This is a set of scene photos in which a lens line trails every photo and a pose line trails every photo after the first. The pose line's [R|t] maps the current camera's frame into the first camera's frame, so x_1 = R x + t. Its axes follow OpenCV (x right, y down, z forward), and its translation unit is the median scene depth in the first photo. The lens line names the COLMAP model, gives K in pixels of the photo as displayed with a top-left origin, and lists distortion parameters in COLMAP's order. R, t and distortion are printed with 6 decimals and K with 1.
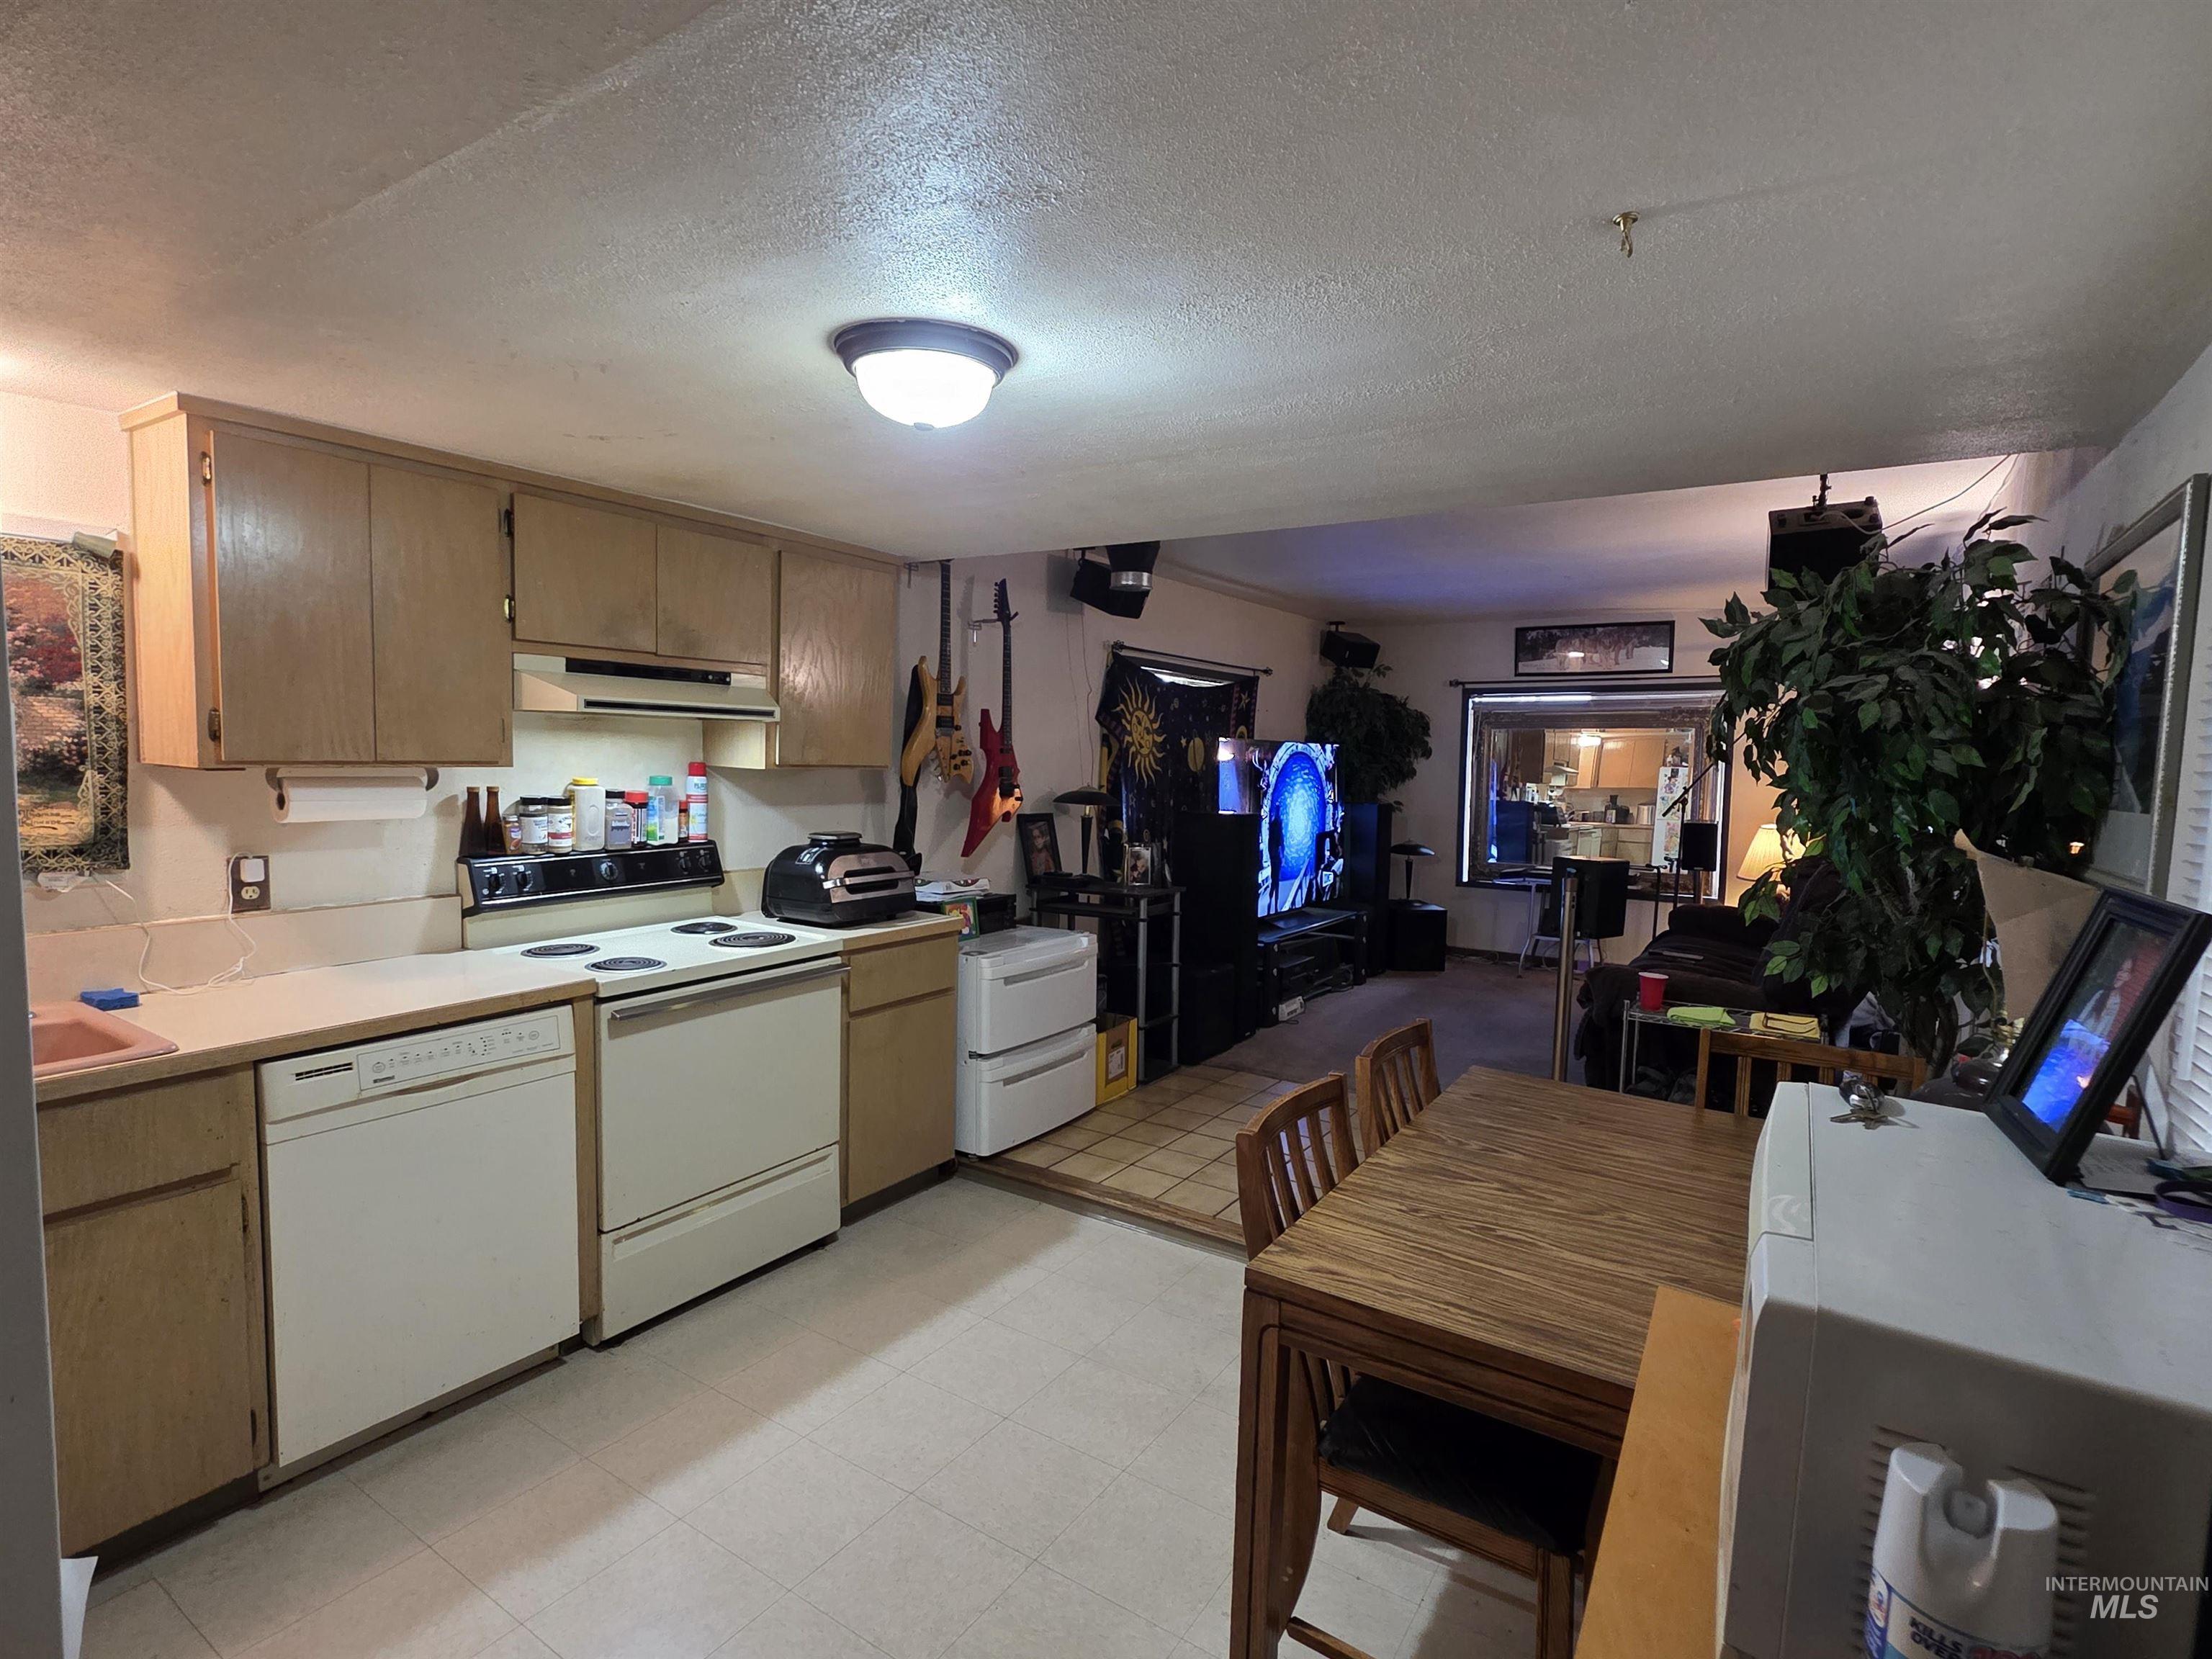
lens RADIAL K [[1092.8, 0, 1107.8], [0, 1092.8, 831.1], [0, 0, 1]] dist [0.006897, 0.000358]
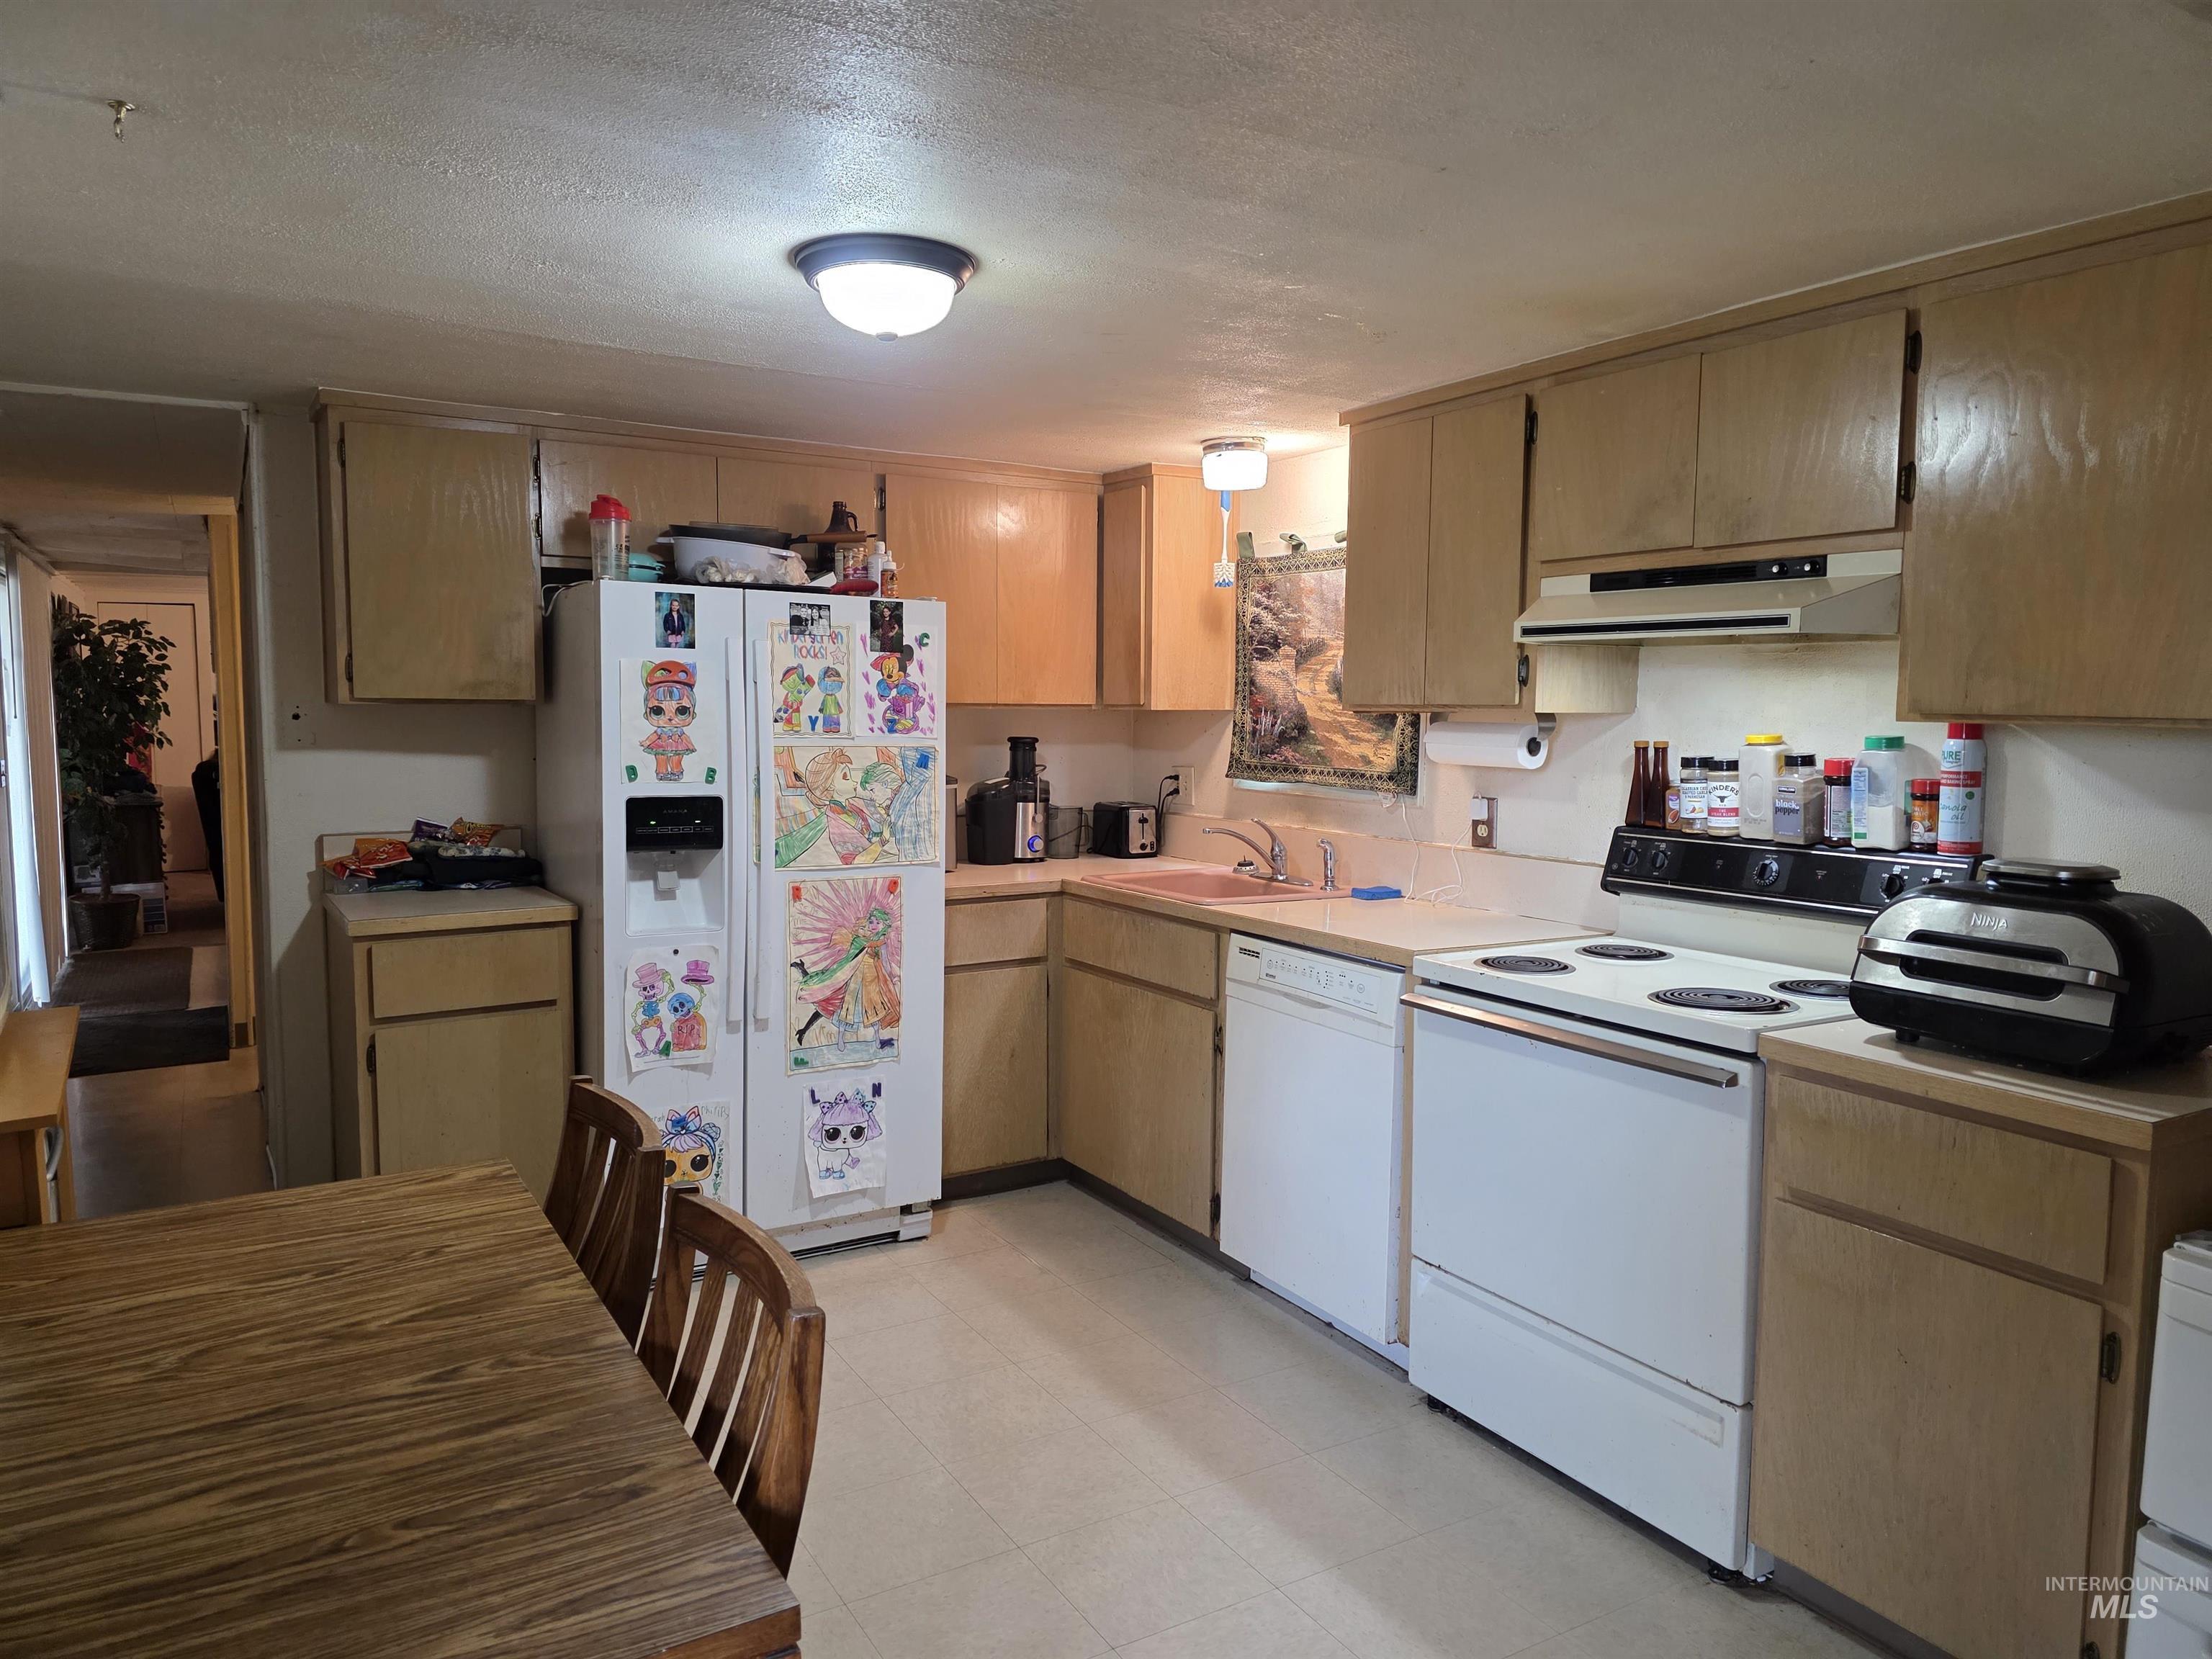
lens RADIAL K [[1500.6, 0, 1112.8], [0, 1500.6, 826.8], [0, 0, 1]] dist [0.057314, -0.043752]
pose [[-0.442285, 0.046709, -0.895657, 0.810976], [-0.087906, 0.991577, 0.095121, -0.064509], [0.892556, 0.120804, -0.434454, 1.500137]]
